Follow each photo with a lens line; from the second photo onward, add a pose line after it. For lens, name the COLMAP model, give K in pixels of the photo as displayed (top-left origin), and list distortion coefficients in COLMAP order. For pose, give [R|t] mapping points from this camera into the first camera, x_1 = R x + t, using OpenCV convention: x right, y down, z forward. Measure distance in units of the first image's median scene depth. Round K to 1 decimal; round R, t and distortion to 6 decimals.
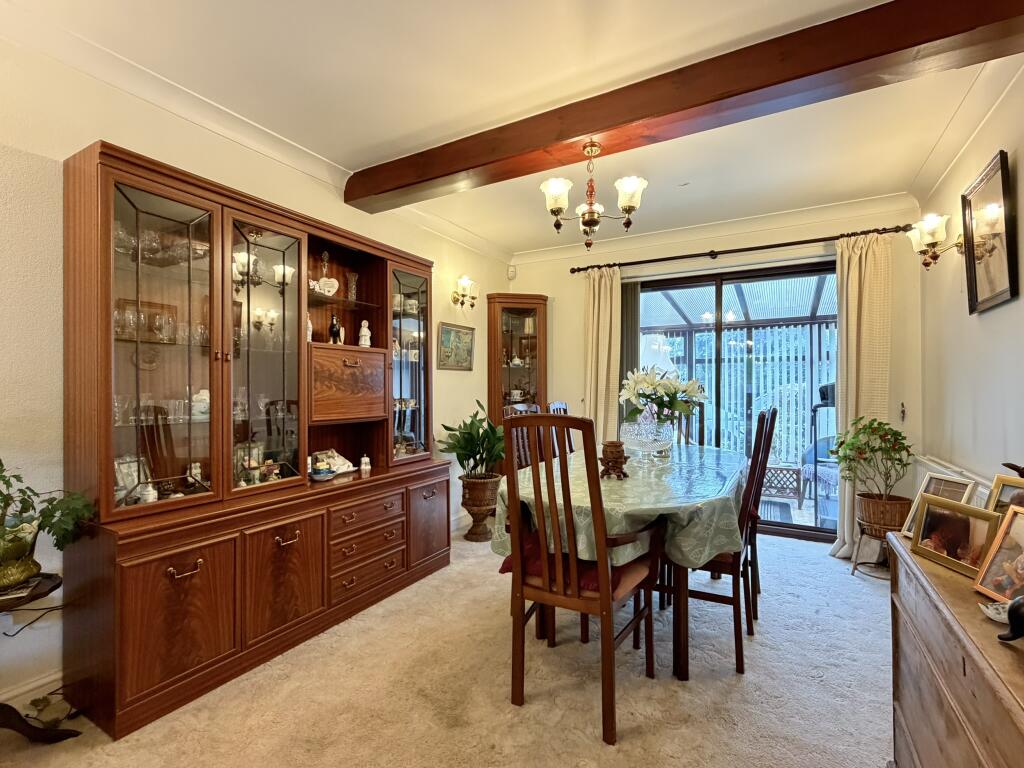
lens RADIAL K [[472.7, 0, 511.4], [0, 472.7, 385.2], [0, 0, 1]] dist [-0.001301, -0.000942]
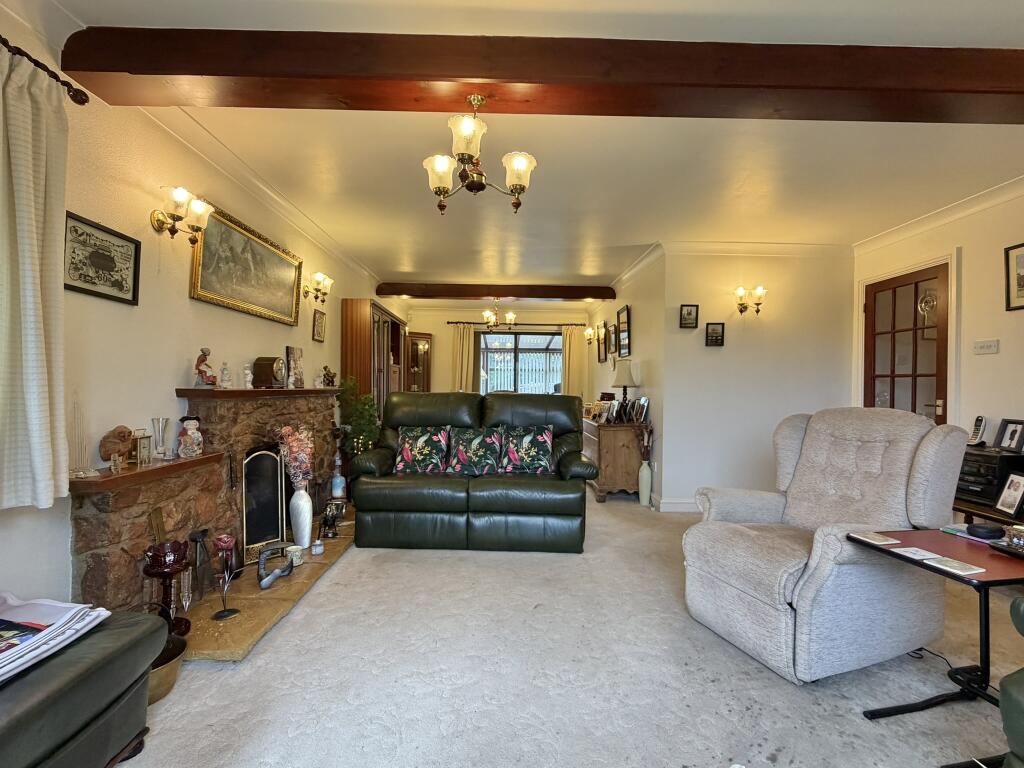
lens RADIAL K [[472.7, 0, 513.2], [0, 472.7, 388.6], [0, 0, 1]] dist [-0.001301, -0.000942]
pose [[0.862192, 0.010245, 0.506478, -0.699237], [-0.015443, 0.999862, 0.006063, 0.009774], [-0.506346, -0.013049, 0.862232, -0.901776]]
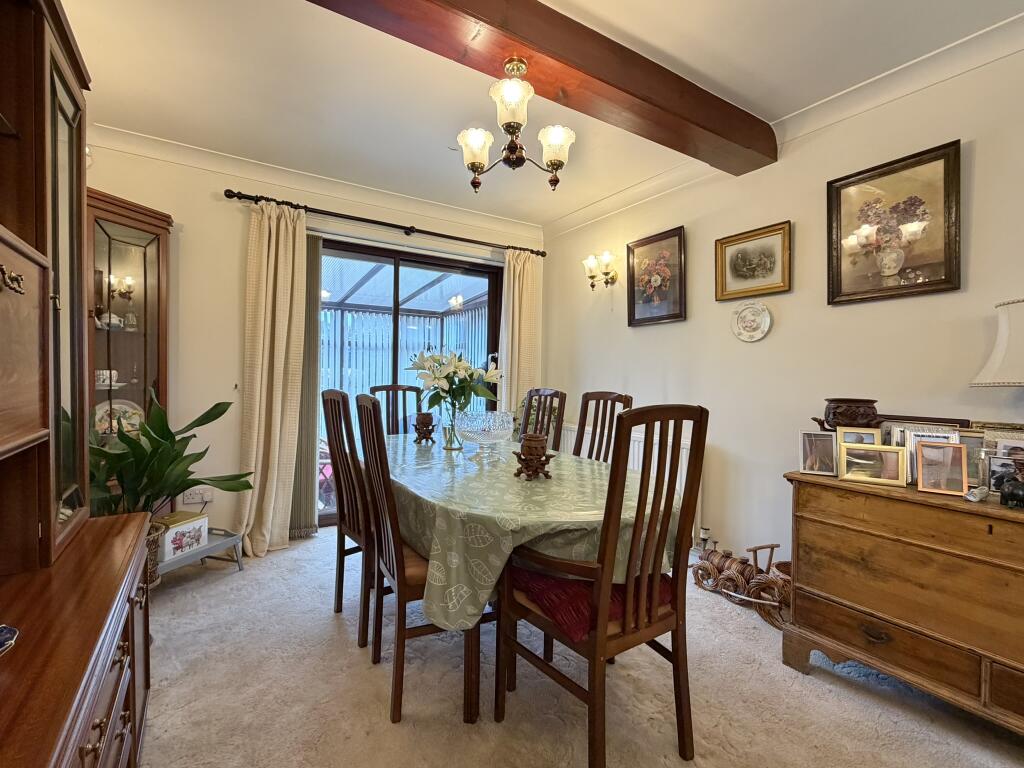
lens RADIAL K [[472.7, 0, 503.1], [0, 472.7, 384.0], [0, 0, 1]] dist [-0.001301, -0.000942]
pose [[0.473321, -0.007219, 0.880861, -0.320764], [-0.020942, 0.999592, 0.019445, 0.007743], [-0.880641, -0.027651, 0.472976, 0.378743]]
